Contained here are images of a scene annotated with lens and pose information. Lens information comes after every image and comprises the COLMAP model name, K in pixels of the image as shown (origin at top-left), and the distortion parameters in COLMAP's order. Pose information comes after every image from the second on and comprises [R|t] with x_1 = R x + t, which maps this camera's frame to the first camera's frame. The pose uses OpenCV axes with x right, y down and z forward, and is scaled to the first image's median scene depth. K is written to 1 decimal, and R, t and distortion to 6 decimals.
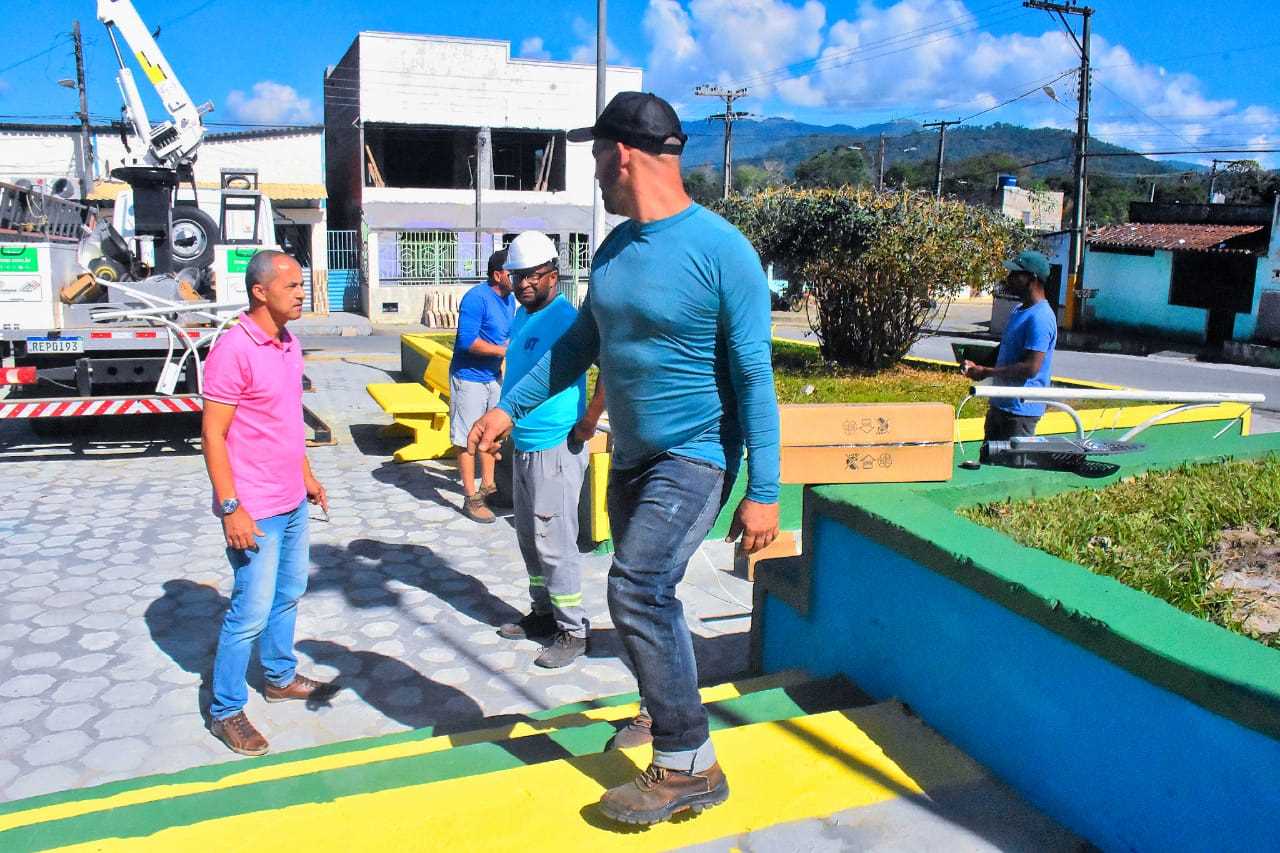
lens RADIAL K [[1008.6, 0, 649.1], [0, 1008.6, 424.4], [0, 0, 1]] dist [-0.096720, 0.028083]
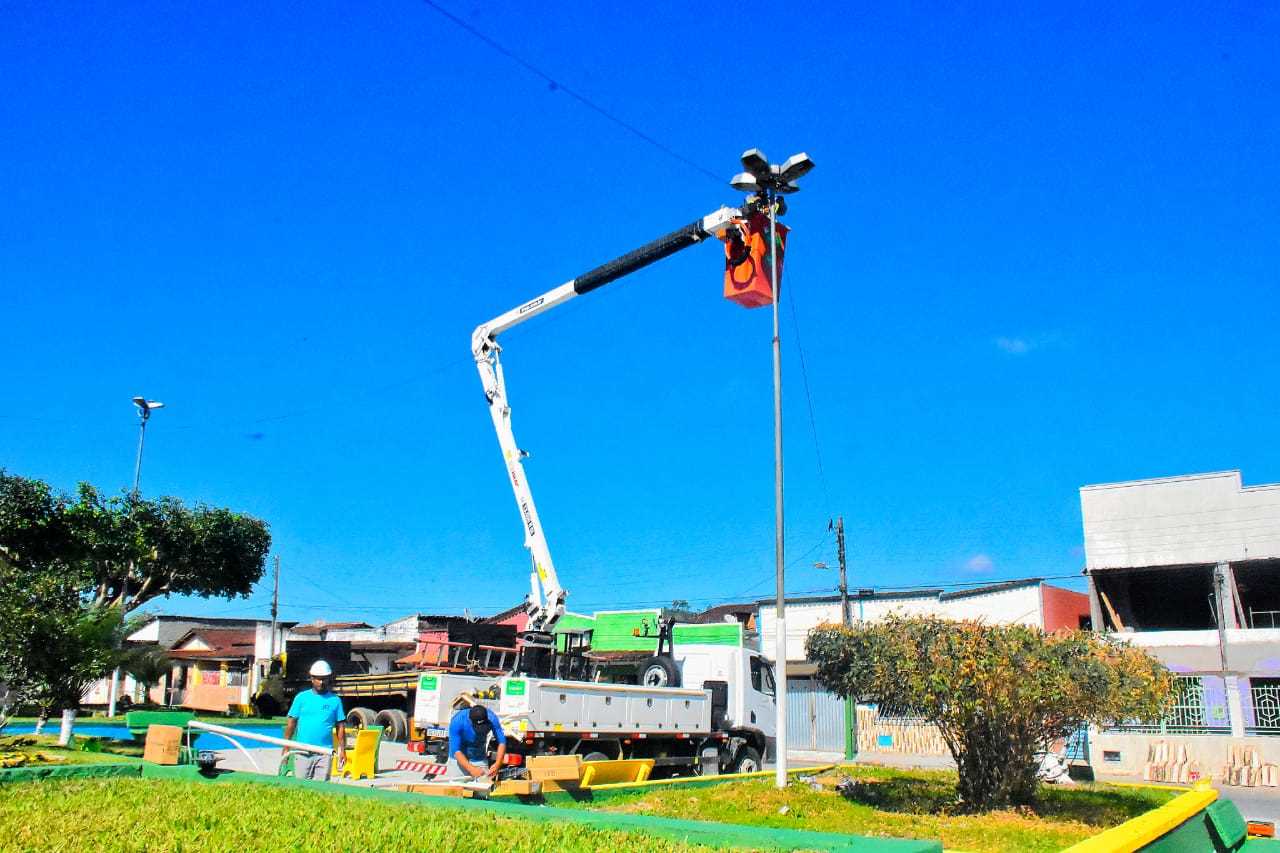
lens RADIAL K [[1008.6, 0, 635.1], [0, 1008.6, 377.3], [0, 0, 1]] dist [-0.096720, 0.028083]
pose [[0.543542, -0.254582, -0.799844, 0.337431], [-0.160078, 0.903968, -0.396506, -0.001699], [0.823976, 0.343555, 0.450592, 0.072600]]
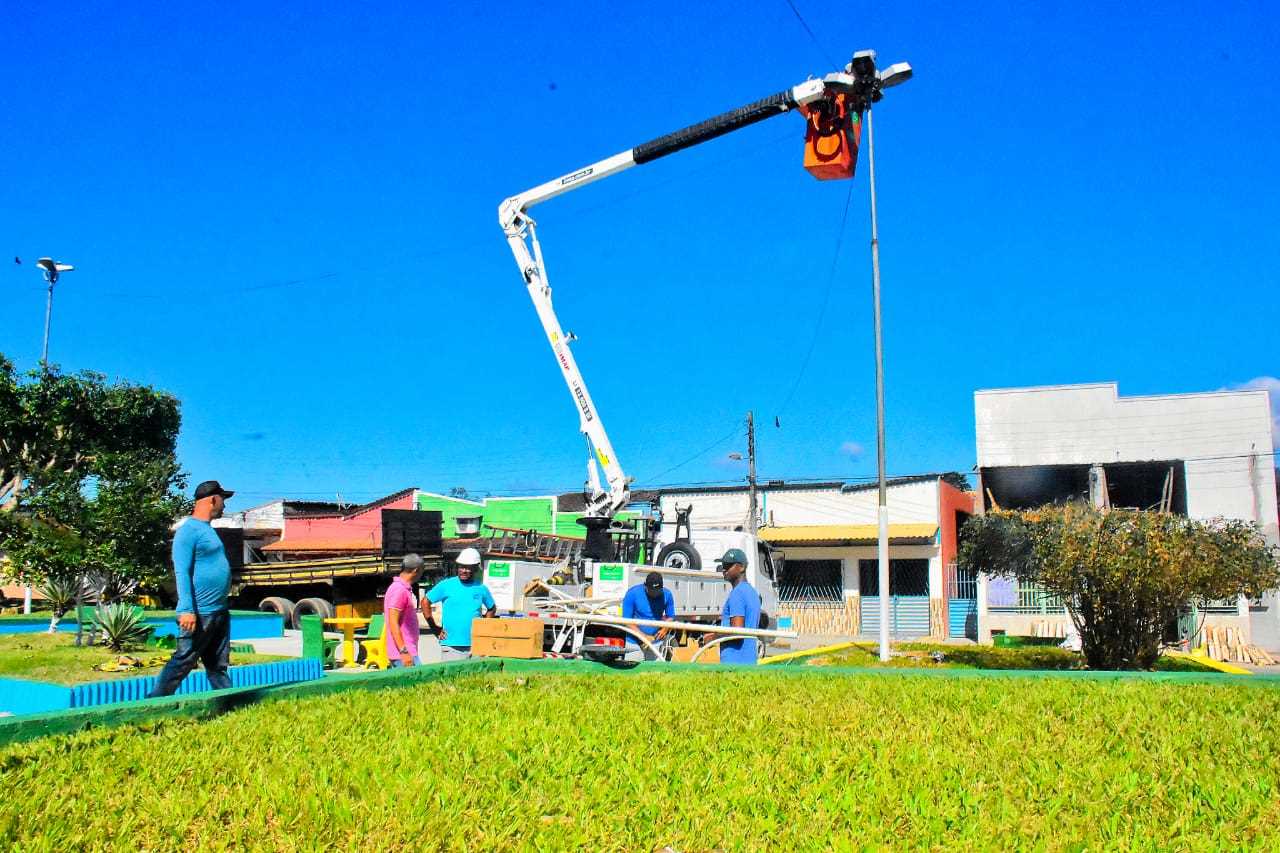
lens RADIAL K [[1008.6, 0, 645.2], [0, 1008.6, 431.7], [0, 0, 1]] dist [-0.096720, 0.028083]
pose [[0.716413, -0.108440, -0.689198, 0.232194], [-0.122512, 0.952944, -0.277287, 0.018729], [0.686836, 0.283087, 0.669416, -0.036326]]
